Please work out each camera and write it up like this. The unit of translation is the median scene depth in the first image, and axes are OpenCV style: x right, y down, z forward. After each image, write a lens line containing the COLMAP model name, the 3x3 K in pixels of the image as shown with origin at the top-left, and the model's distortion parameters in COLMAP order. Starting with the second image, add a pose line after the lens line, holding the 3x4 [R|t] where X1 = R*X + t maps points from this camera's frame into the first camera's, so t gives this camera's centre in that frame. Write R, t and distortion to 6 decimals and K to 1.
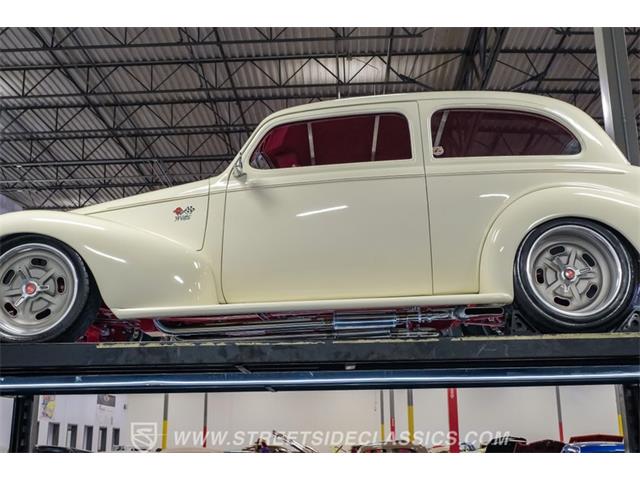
lens RADIAL K [[798.1, 0, 330.8], [0, 798.1, 242.7], [0, 0, 1]] dist [-0.018773, -0.008326]
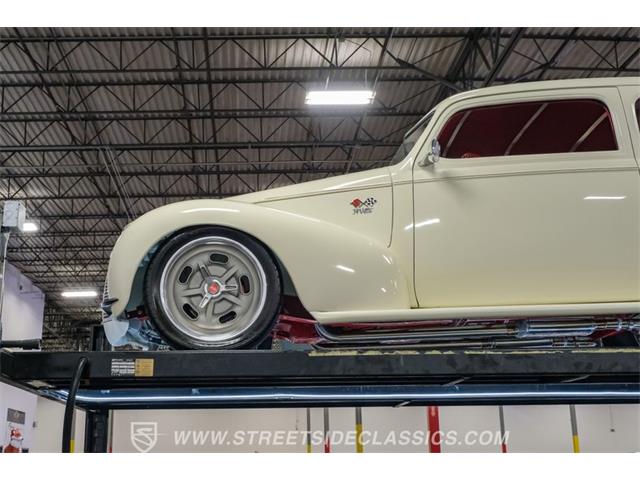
lens RADIAL K [[884.9, 0, 289.9], [0, 884.9, 239.7], [0, 0, 1]] dist [-0.019531, 0.030127]
pose [[0.998789, 0.015958, 0.046548, -0.298291], [-0.015720, 0.999861, -0.005481, 0.007351], [-0.046629, 0.004743, 0.998901, 0.015931]]
